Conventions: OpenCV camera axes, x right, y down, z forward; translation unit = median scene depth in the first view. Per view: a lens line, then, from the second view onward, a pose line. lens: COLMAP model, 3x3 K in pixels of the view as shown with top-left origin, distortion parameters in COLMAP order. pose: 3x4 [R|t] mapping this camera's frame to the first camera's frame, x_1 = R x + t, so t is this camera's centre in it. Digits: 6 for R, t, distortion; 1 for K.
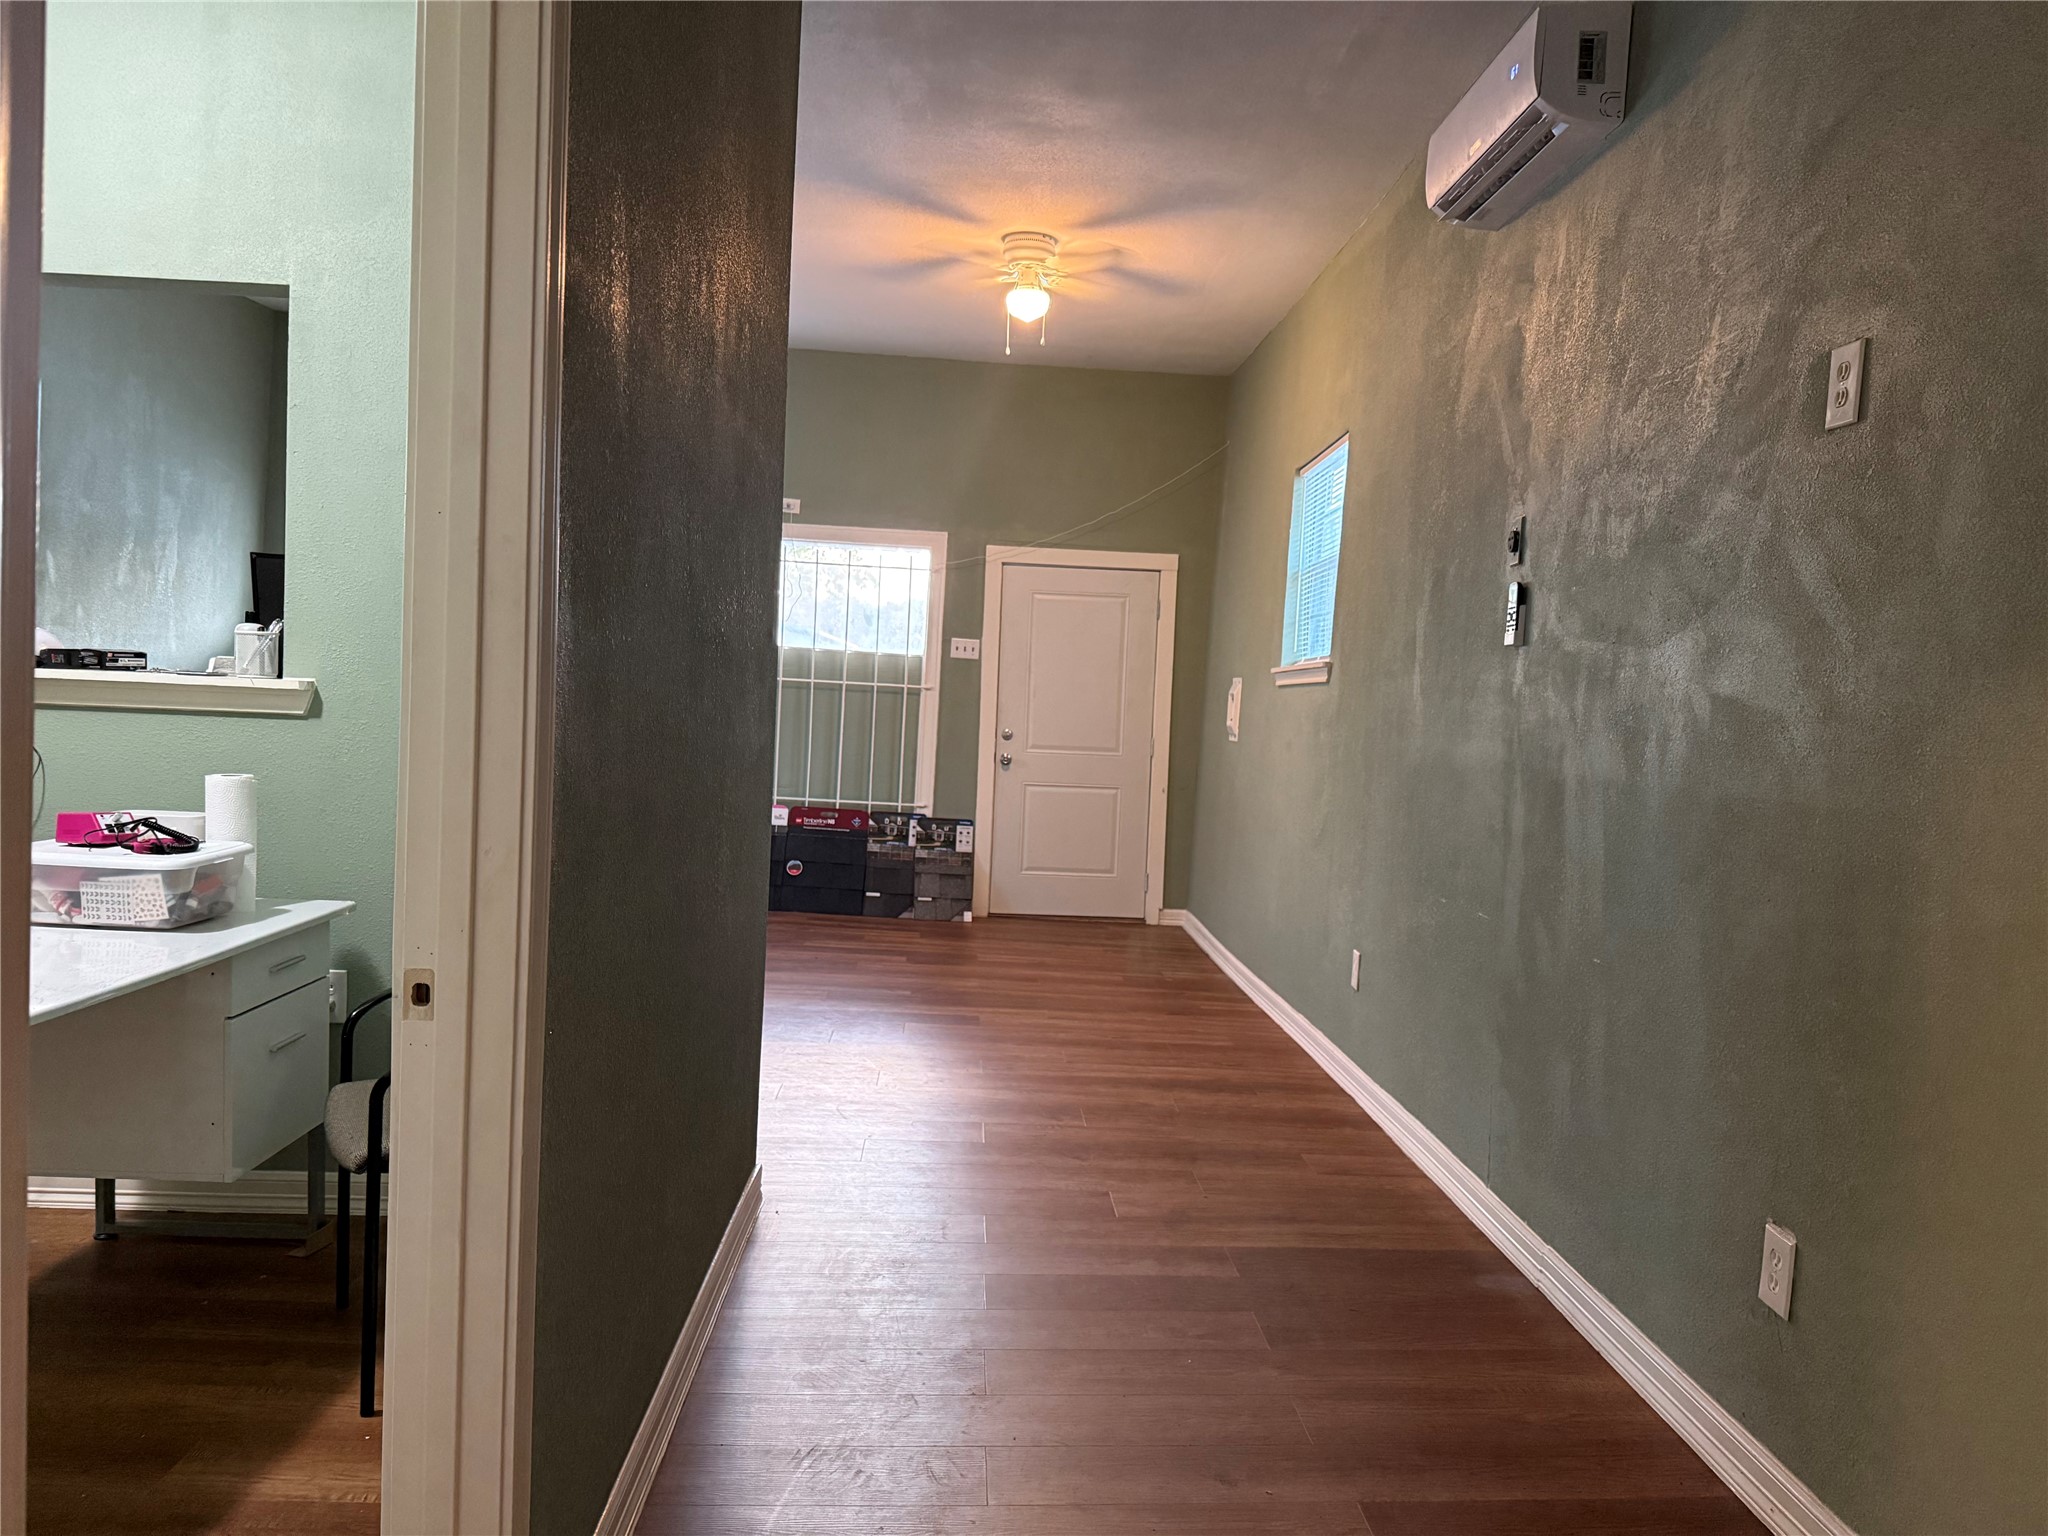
lens RADIAL K [[1430.6, 0, 1009.8], [0, 1430.6, 759.2], [0, 0, 1]] dist [0.084252, -0.103394]
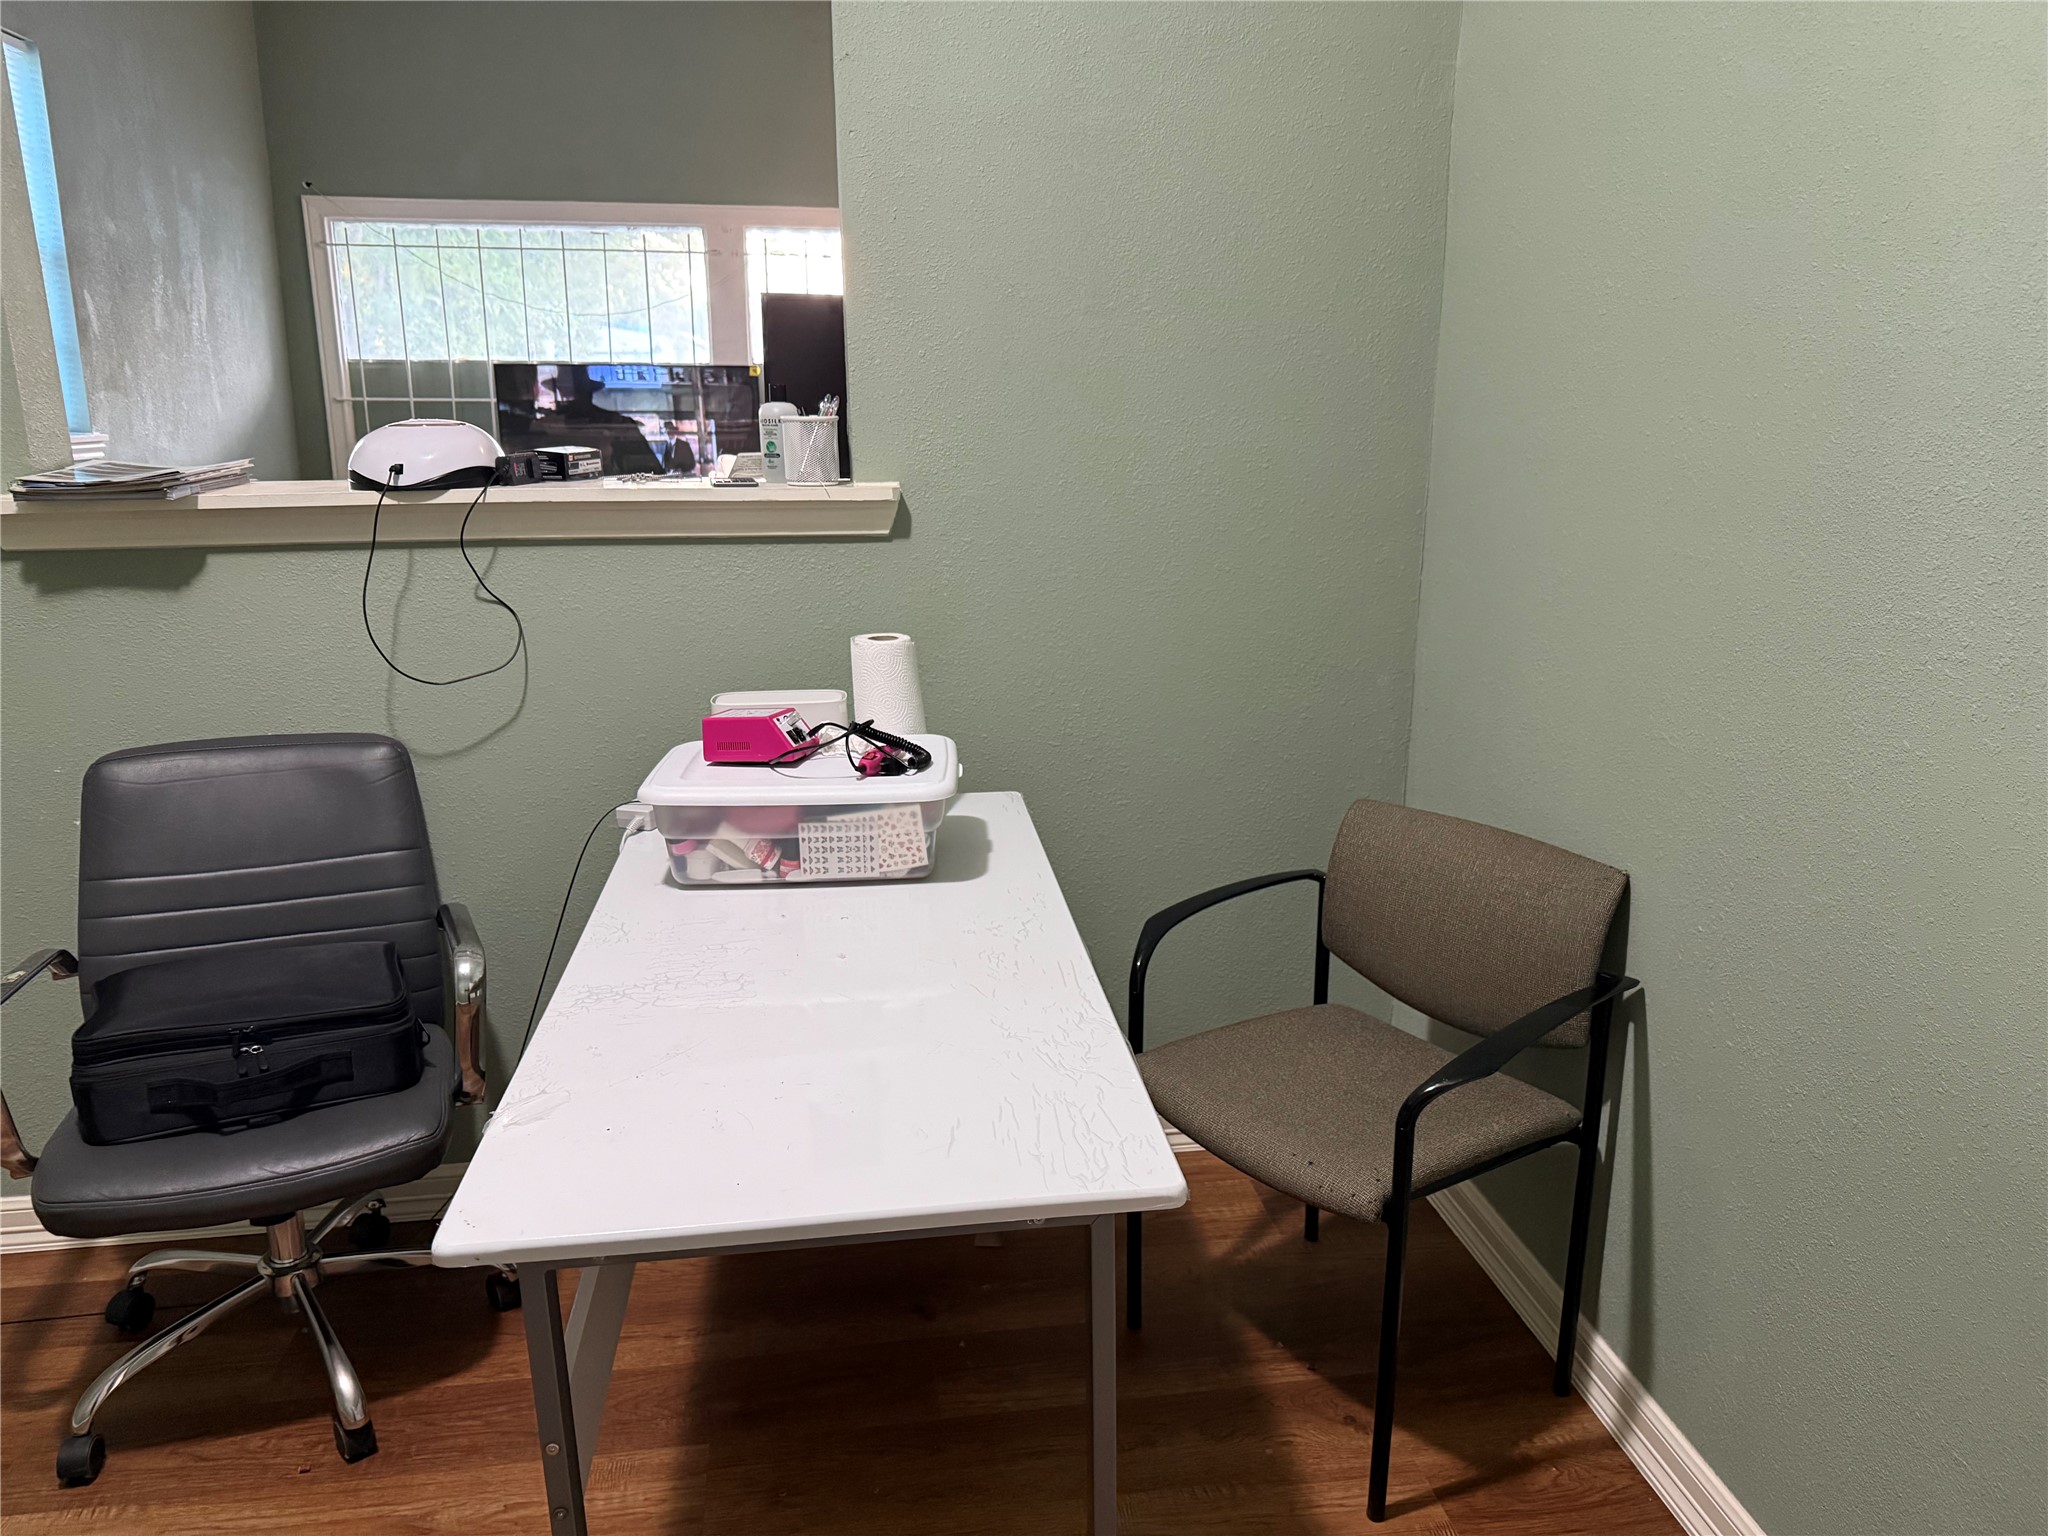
lens RADIAL K [[1430.6, 0, 1030.6], [0, 1430.6, 778.6], [0, 0, 1]] dist [0.084252, -0.103394]
pose [[0.992988, -0.076197, 0.090383, -0.221869], [0.054846, 0.974235, 0.218763, -0.028847], [-0.104723, -0.212272, 0.971583, 0.129098]]
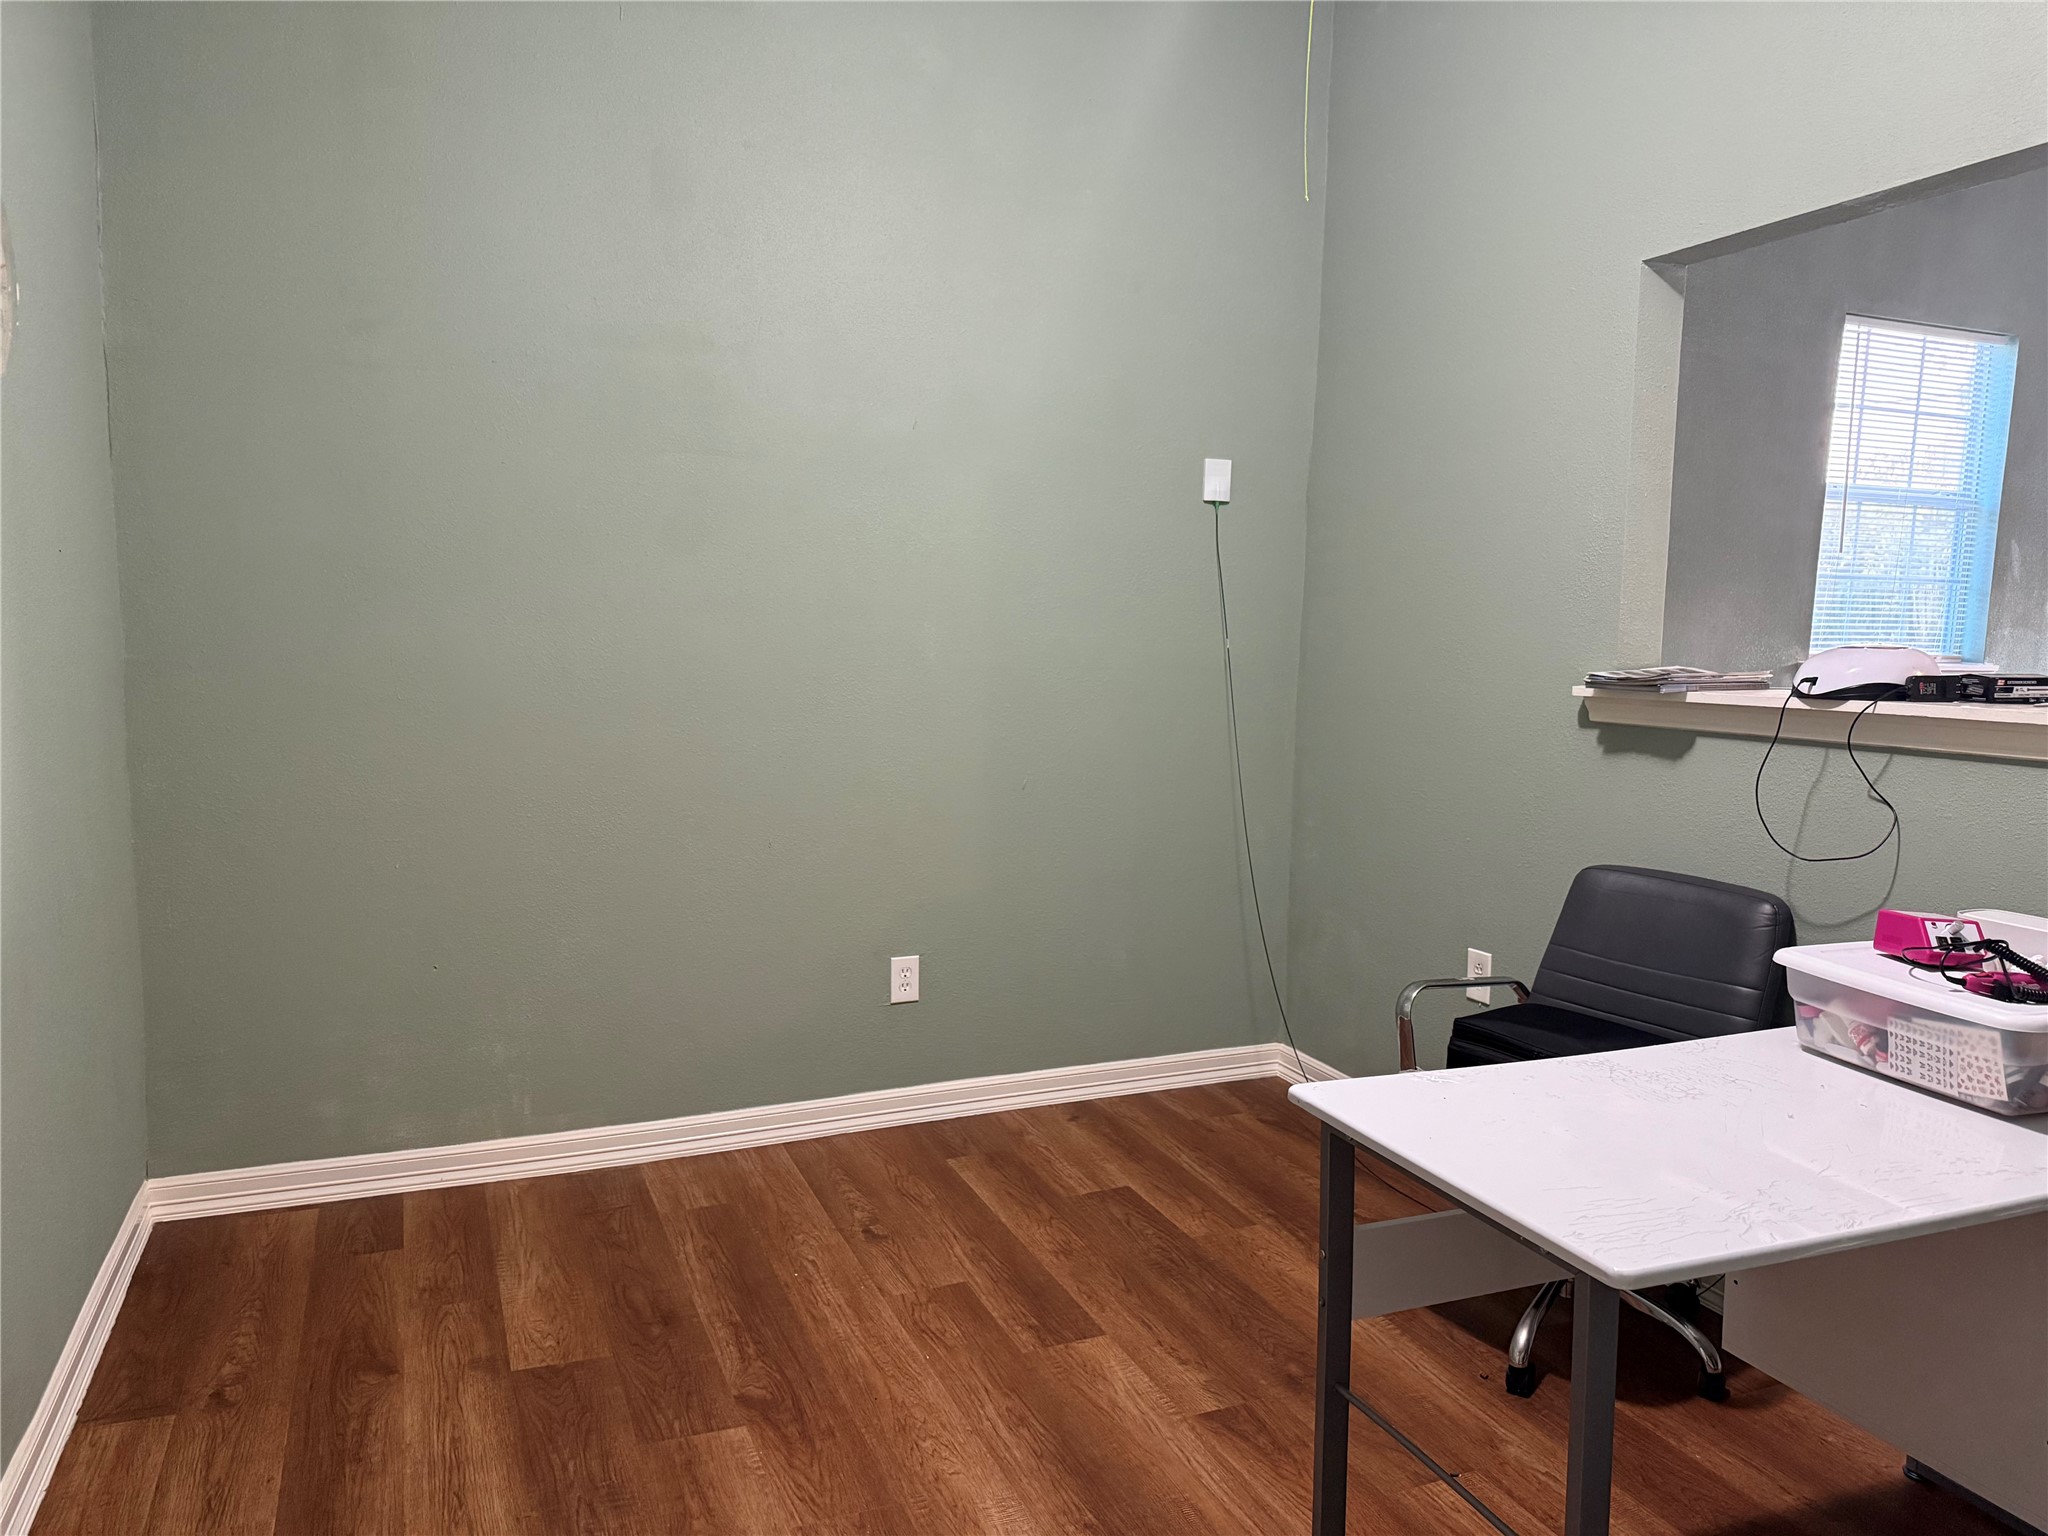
lens RADIAL K [[1430.6, 0, 1021.8], [0, 1430.6, 771.7], [0, 0, 1]] dist [0.084252, -0.103394]
pose [[0.353807, 0.060359, -0.933369, -0.050977], [-0.045754, 0.997838, 0.047185, -0.018294], [0.934199, 0.026011, 0.355804, 0.132501]]
